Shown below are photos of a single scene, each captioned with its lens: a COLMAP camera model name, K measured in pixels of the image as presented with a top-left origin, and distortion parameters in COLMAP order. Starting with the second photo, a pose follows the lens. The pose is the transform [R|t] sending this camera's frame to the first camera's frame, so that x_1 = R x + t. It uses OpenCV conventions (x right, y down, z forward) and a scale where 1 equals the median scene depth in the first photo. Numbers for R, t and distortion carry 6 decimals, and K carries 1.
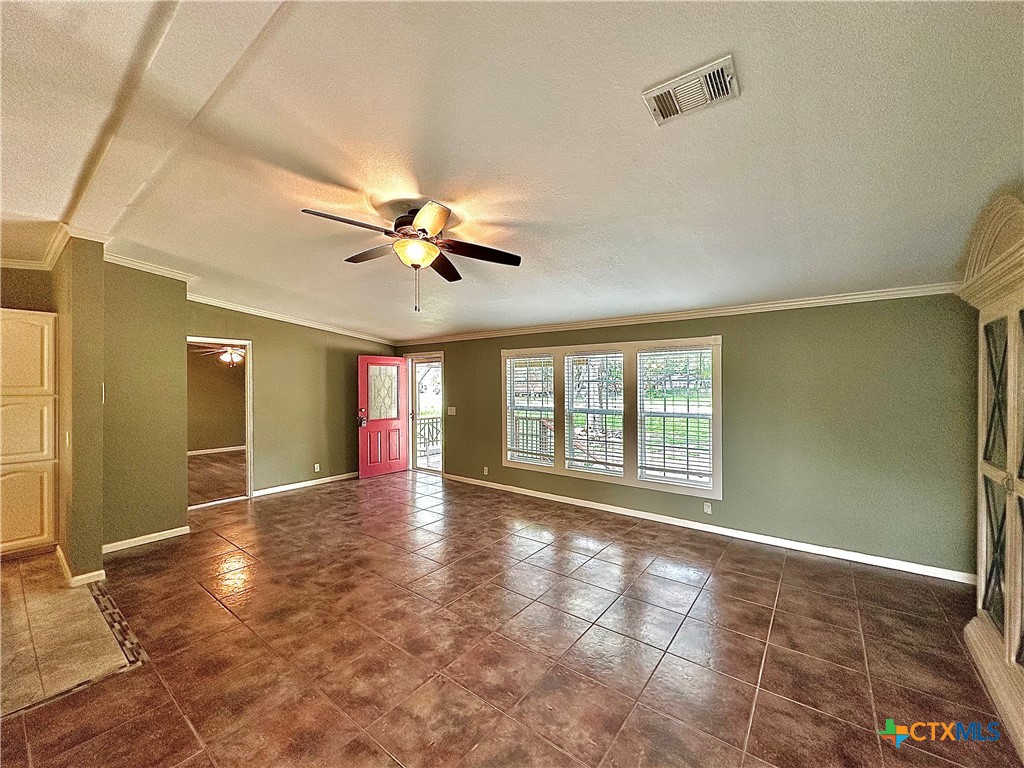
lens RADIAL K [[406.3, 0, 513.2], [0, 406.3, 385.0], [0, 0, 1]] dist [-0.003095, 0.000641]
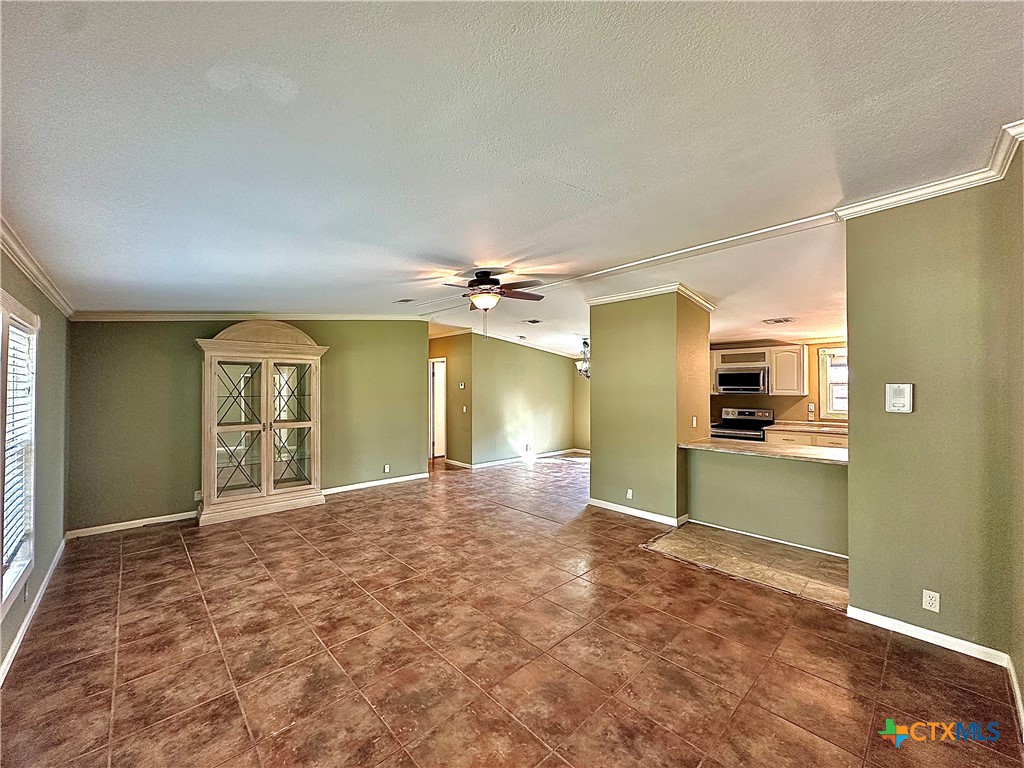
lens RADIAL K [[406.3, 0, 512.5], [0, 406.3, 384.2], [0, 0, 1]] dist [-0.003095, 0.000641]
pose [[-0.986614, 0.005684, 0.162976, -0.420206], [0.004774, 0.999971, -0.005972, -0.004659], [-0.163005, -0.005114, -0.986612, 1.783577]]
